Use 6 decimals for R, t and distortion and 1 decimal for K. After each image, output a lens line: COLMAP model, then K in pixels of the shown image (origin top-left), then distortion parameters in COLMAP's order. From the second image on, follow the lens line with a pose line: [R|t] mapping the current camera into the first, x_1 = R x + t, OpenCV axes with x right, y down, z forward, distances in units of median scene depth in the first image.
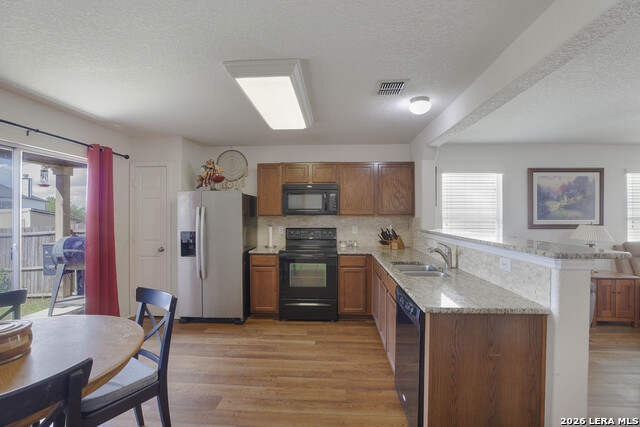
lens RADIAL K [[295.4, 0, 318.8], [0, 295.4, 212.9], [0, 0, 1]] dist [-0.036410, 0.006980]
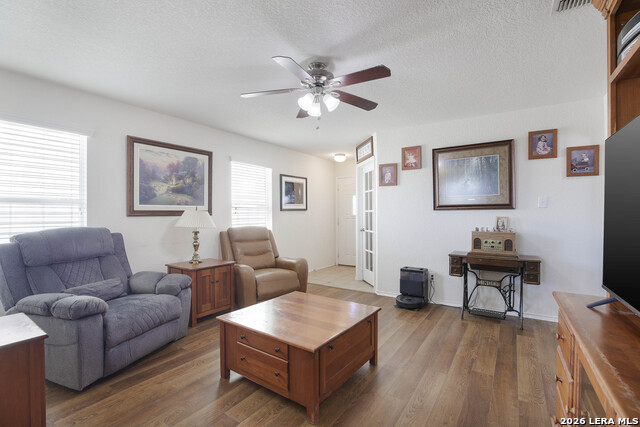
lens RADIAL K [[295.4, 0, 320.5], [0, 295.4, 211.8], [0, 0, 1]] dist [-0.036410, 0.006980]
pose [[0.507953, 0.001389, 0.861384, 0.365184], [-0.002828, 0.999996, 0.000055, 0.046959], [-0.861380, -0.002464, 0.507955, 0.206285]]
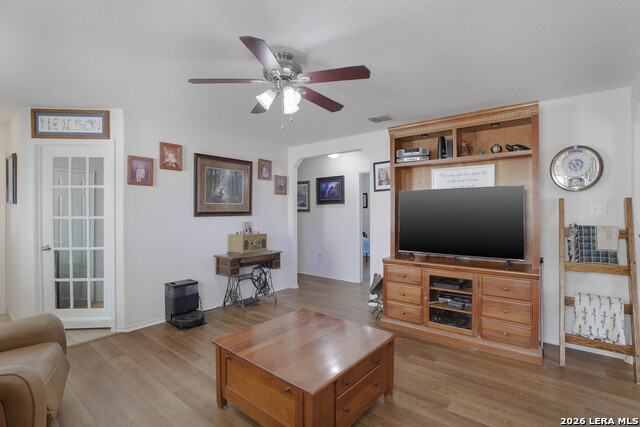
lens RADIAL K [[295.4, 0, 320.4], [0, 295.4, 212.7], [0, 0, 1]] dist [-0.036410, 0.006980]
pose [[-0.817440, -0.003968, 0.576000, 0.539822], [-0.006209, 0.999979, -0.001923, 0.025812], [-0.575980, -0.005149, -0.817448, 0.962046]]
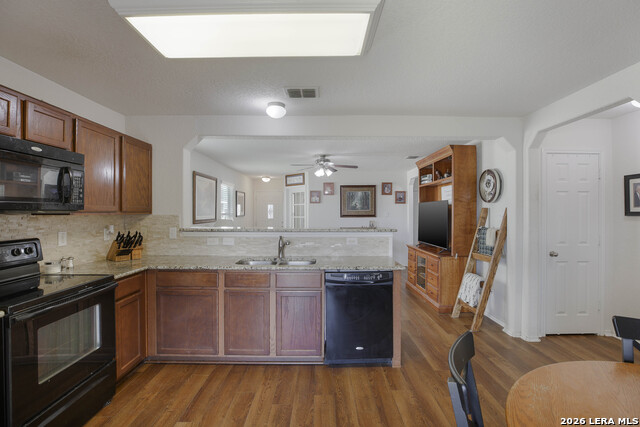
lens RADIAL K [[295.4, 0, 323.9], [0, 295.4, 212.9], [0, 0, 1]] dist [-0.036410, 0.006980]
pose [[-0.062603, -0.004179, 0.998030, -0.521905], [-0.008224, 0.999959, 0.003671, 0.002985], [-0.998005, -0.007978, -0.062635, 0.626987]]
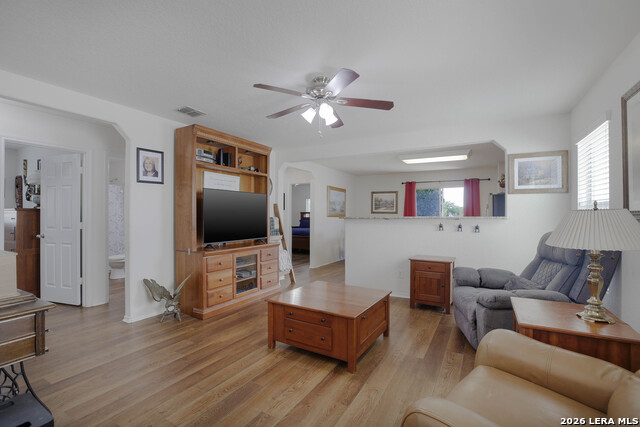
lens RADIAL K [[295.4, 0, 316.1], [0, 295.4, 212.5], [0, 0, 1]] dist [-0.036410, 0.006980]
pose [[-0.456616, -0.012274, -0.889579, 1.547791], [0.002422, 0.999884, -0.015038, 0.051996], [0.889661, -0.009021, -0.456533, 0.849265]]
